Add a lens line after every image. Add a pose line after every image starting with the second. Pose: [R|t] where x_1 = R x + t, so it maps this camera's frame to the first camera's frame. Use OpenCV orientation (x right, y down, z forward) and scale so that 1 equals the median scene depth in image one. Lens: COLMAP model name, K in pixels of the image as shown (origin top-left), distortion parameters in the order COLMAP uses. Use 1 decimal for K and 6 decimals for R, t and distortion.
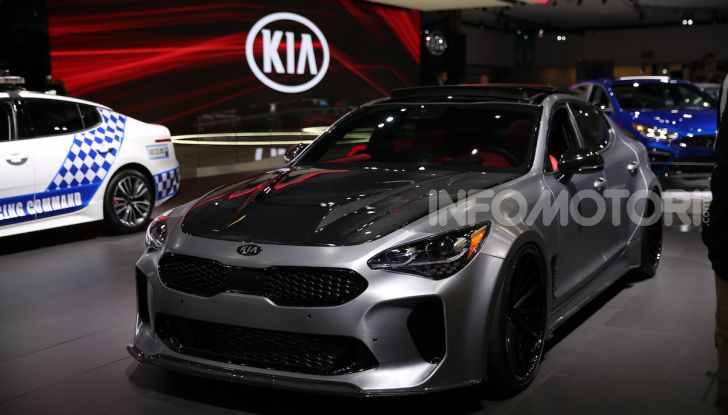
lens RADIAL K [[945.3, 0, 364.0], [0, 945.3, 207.5], [0, 0, 1]] dist [-0.003227, -0.002376]
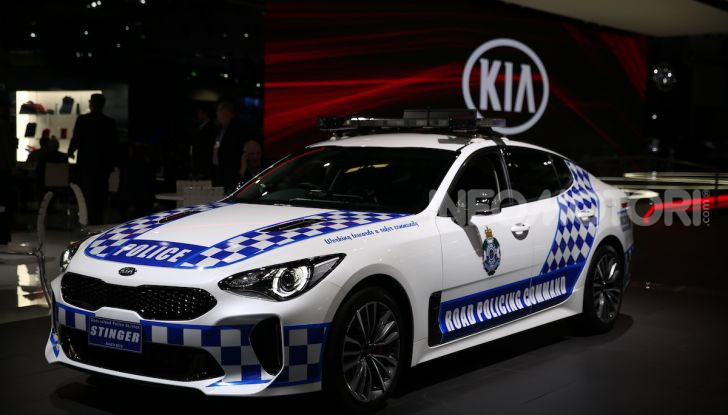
lens RADIAL K [[1120.0, 0, 364.0], [0, 1120.0, 207.5], [0, 0, 1]] dist [0.013380, 0.031570]
pose [[0.989557, 0.026429, -0.141696, -0.099710], [-0.034081, 0.998073, -0.051847, -0.005581], [0.140053, 0.056135, 0.988551, 0.035426]]
